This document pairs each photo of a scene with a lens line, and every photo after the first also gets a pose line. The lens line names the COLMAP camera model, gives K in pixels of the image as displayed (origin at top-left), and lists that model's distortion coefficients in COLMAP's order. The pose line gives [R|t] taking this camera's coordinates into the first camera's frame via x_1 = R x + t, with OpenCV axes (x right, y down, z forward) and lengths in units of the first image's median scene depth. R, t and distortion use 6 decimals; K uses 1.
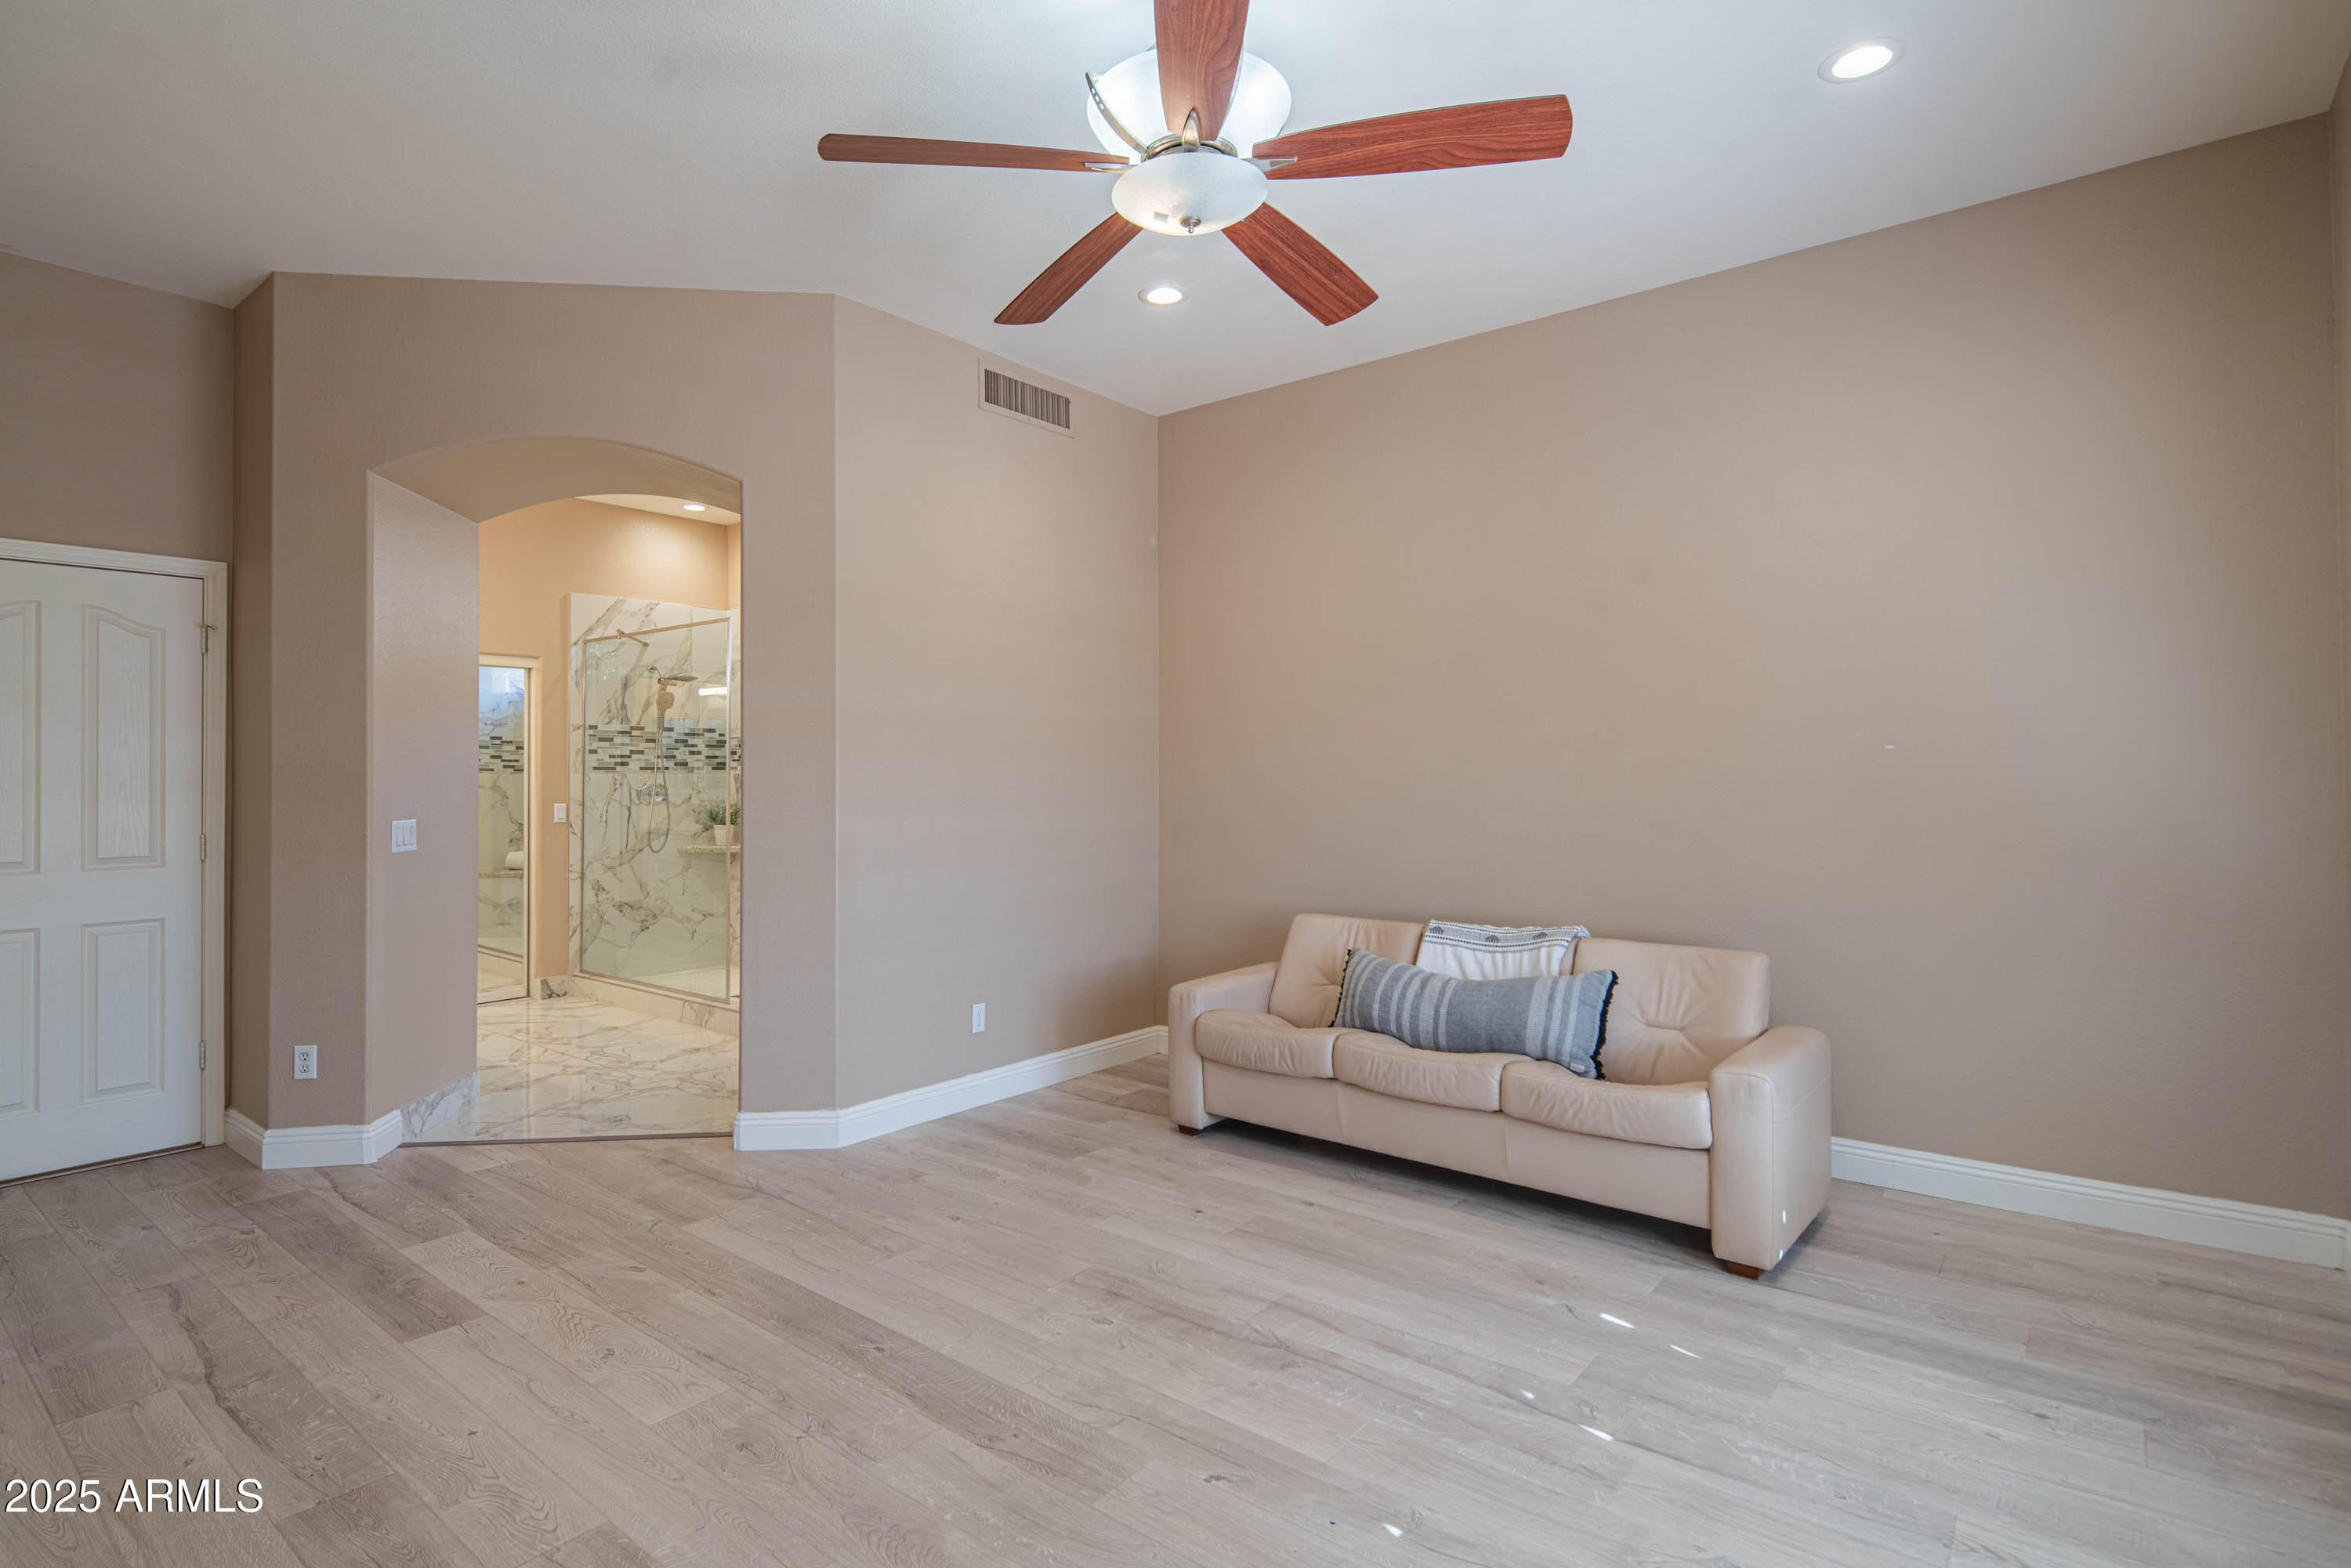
lens RADIAL K [[1154.0, 0, 1153.9], [0, 1154.0, 760.4], [0, 0, 1]] dist [0.002347, -0.000835]
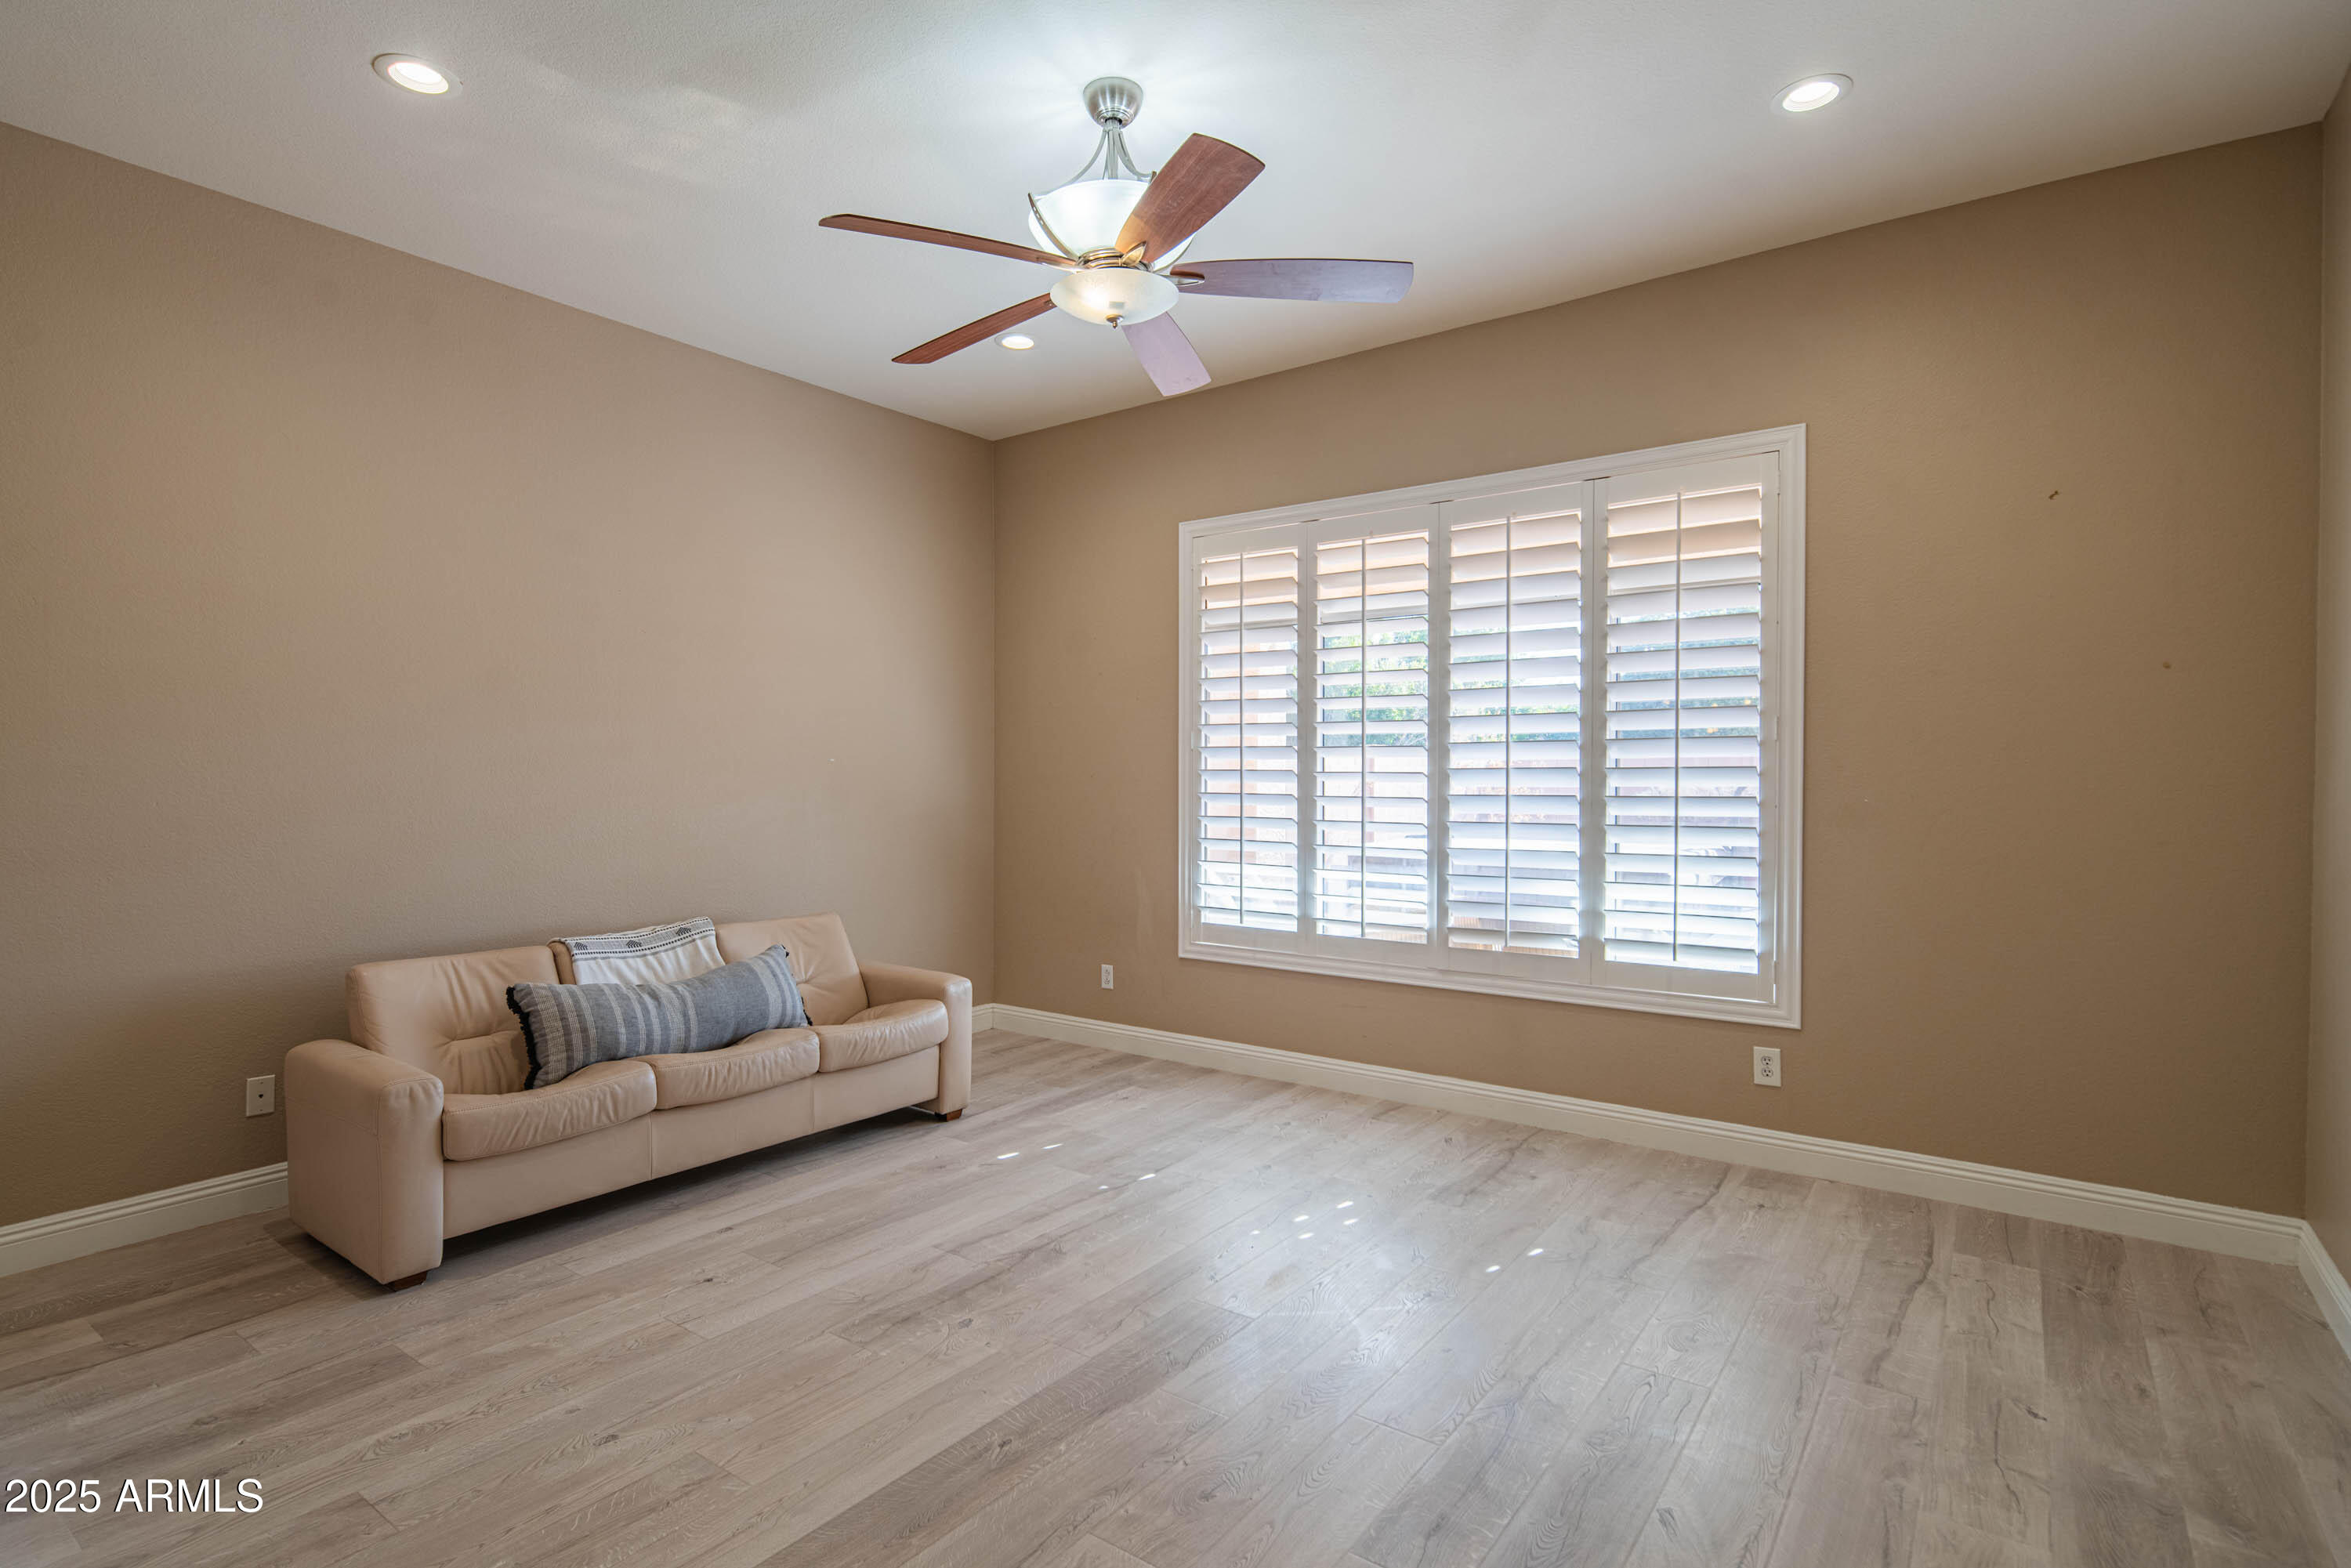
lens RADIAL K [[1153.7, 0, 1130.1], [0, 1153.7, 790.0], [0, 0, 1]] dist [0.001363, -0.001082]
pose [[-0.030648, -0.006039, 0.999512, -0.901471], [-0.015987, 0.999857, 0.005551, 0.013463], [-0.999402, -0.015809, -0.030741, 0.772050]]
